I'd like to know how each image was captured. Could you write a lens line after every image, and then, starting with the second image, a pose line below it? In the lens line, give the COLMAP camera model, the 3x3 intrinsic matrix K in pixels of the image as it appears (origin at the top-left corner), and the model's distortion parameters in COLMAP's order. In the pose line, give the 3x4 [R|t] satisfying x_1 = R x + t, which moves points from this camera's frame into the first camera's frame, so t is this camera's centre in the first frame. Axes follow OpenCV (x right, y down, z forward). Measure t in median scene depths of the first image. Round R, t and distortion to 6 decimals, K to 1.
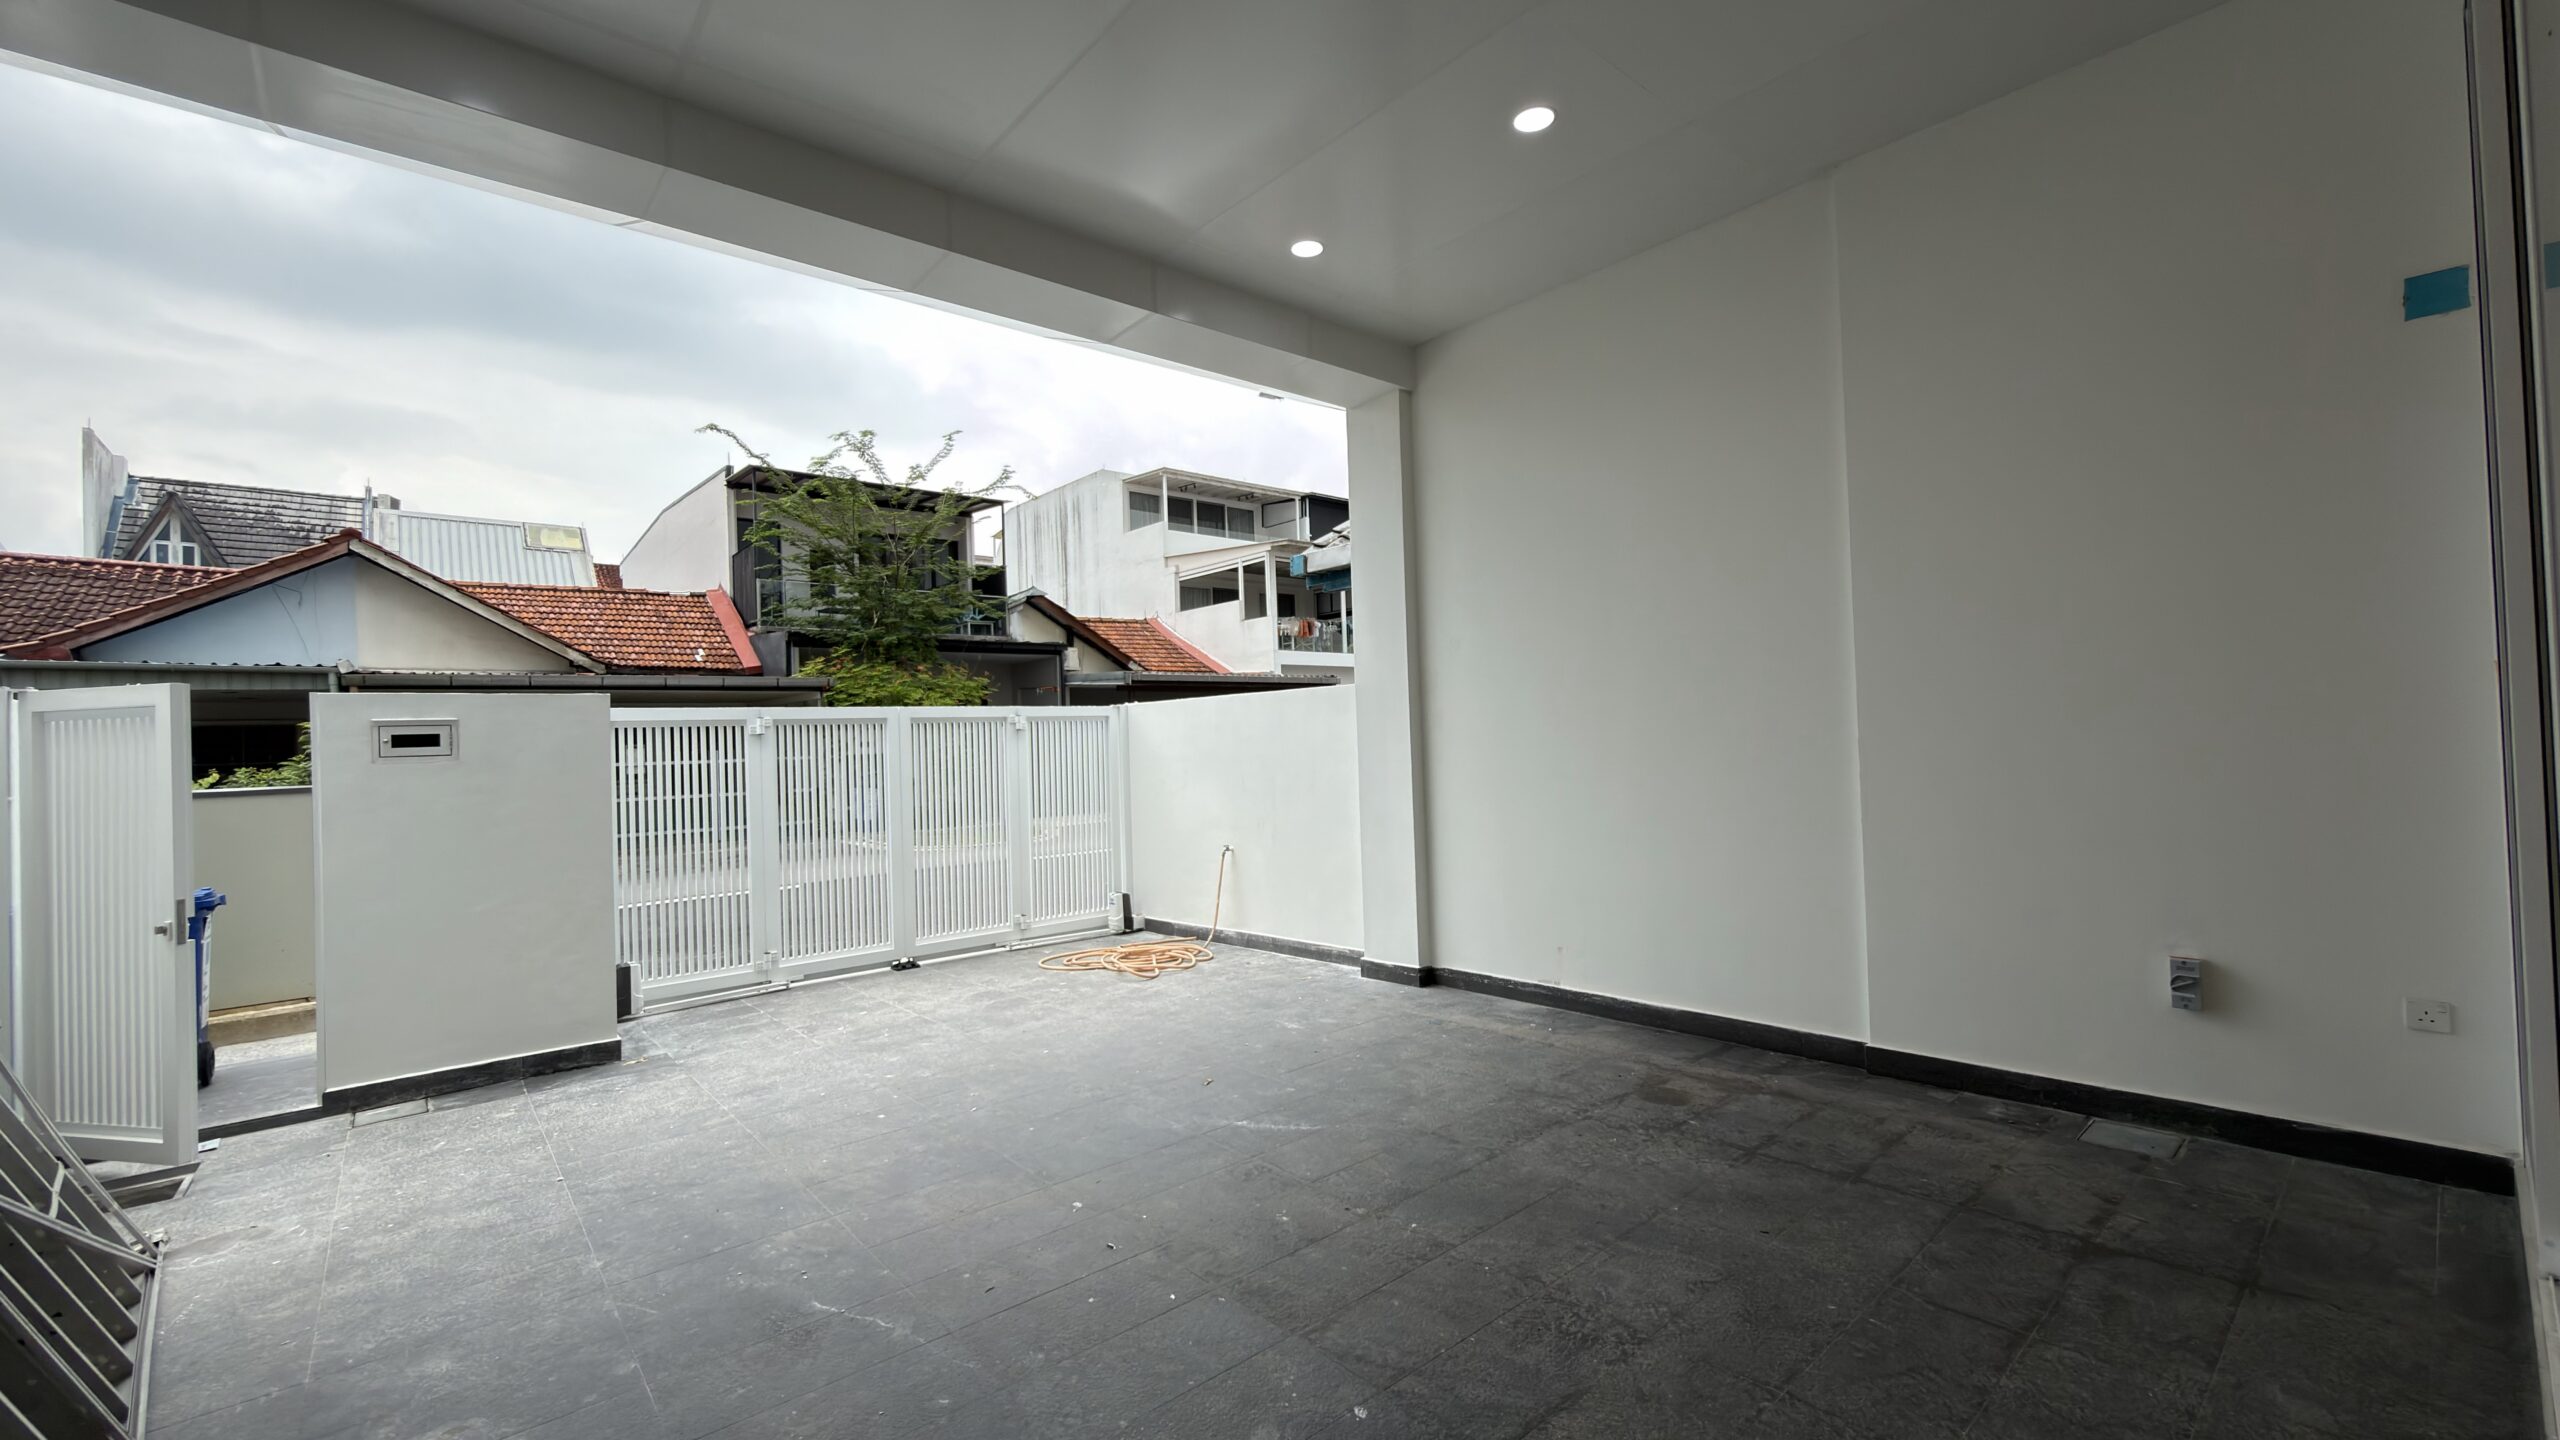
lens RADIAL K [[1036.9, 0, 1287.4], [0, 1036.9, 724.4], [0, 0, 1]] dist [0.002315, 0.000182]
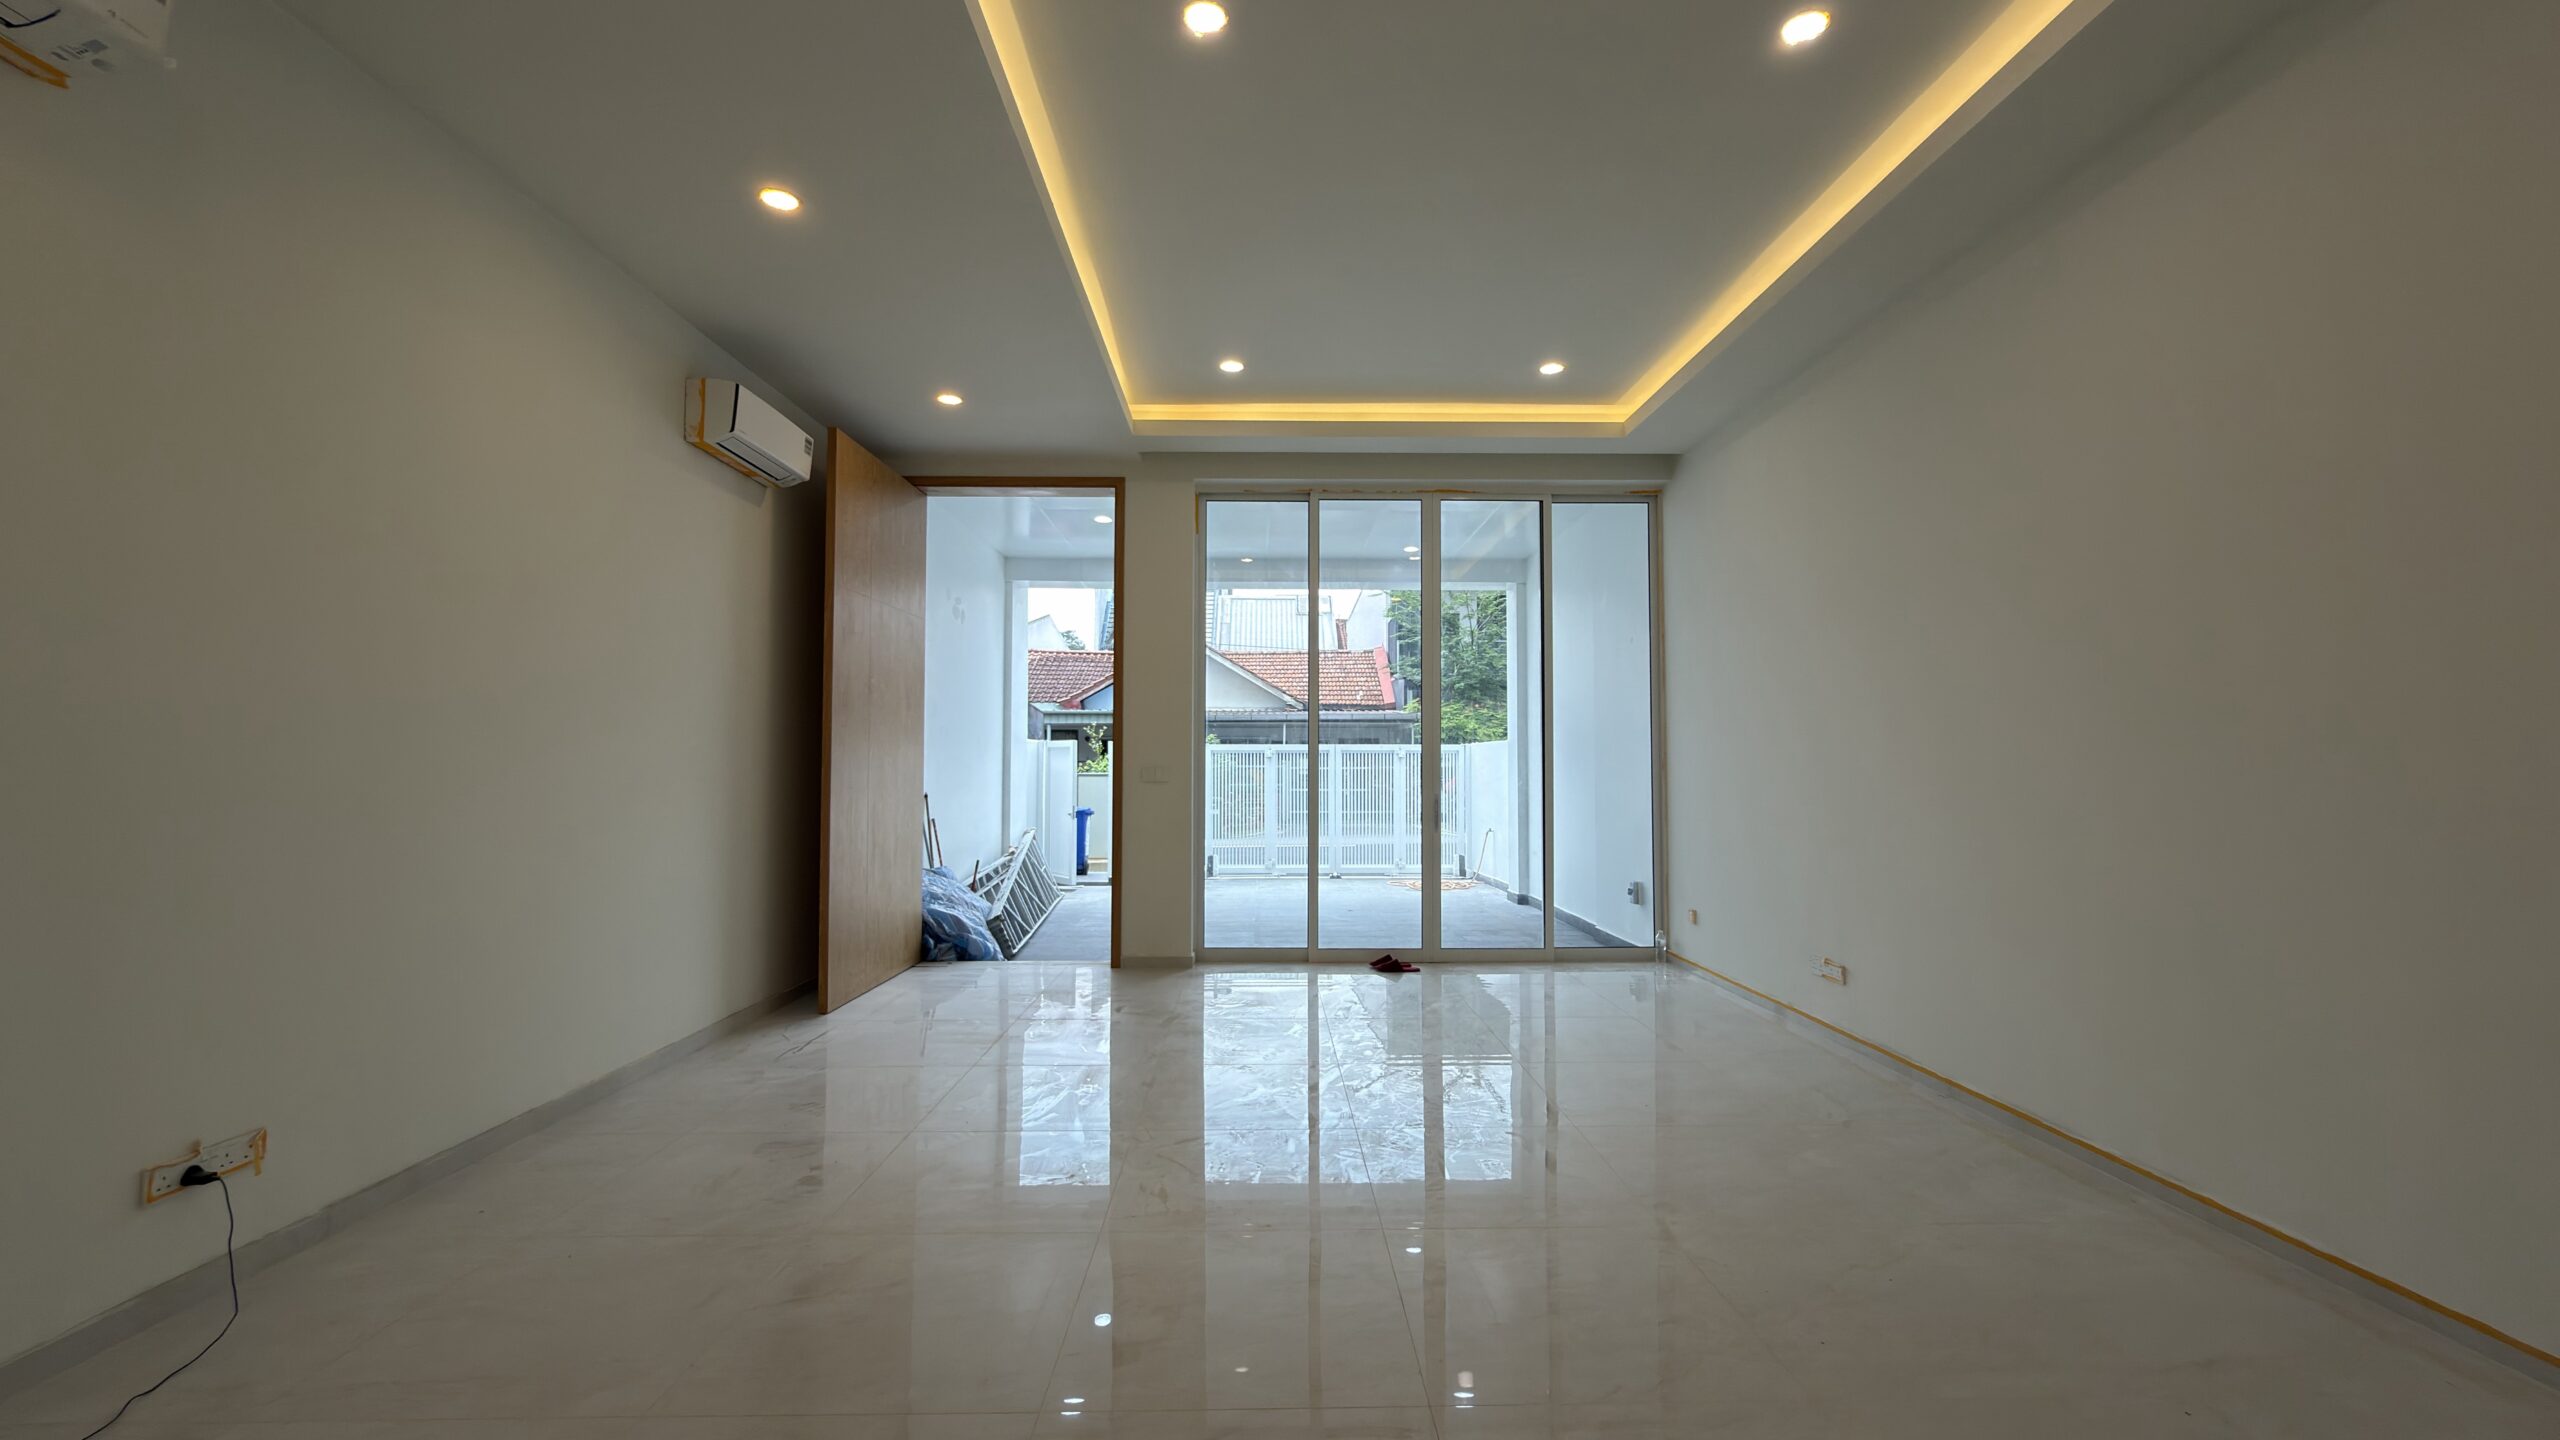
lens RADIAL K [[1036.9, 0, 1277.8], [0, 1036.9, 717.8], [0, 0, 1]] dist [0.002315, 0.000182]
pose [[0.767858, 0.001883, -0.640618, 0.322757], [-0.012807, 0.999841, -0.012412, -0.016959], [0.640493, 0.017735, 0.767760, -0.230420]]
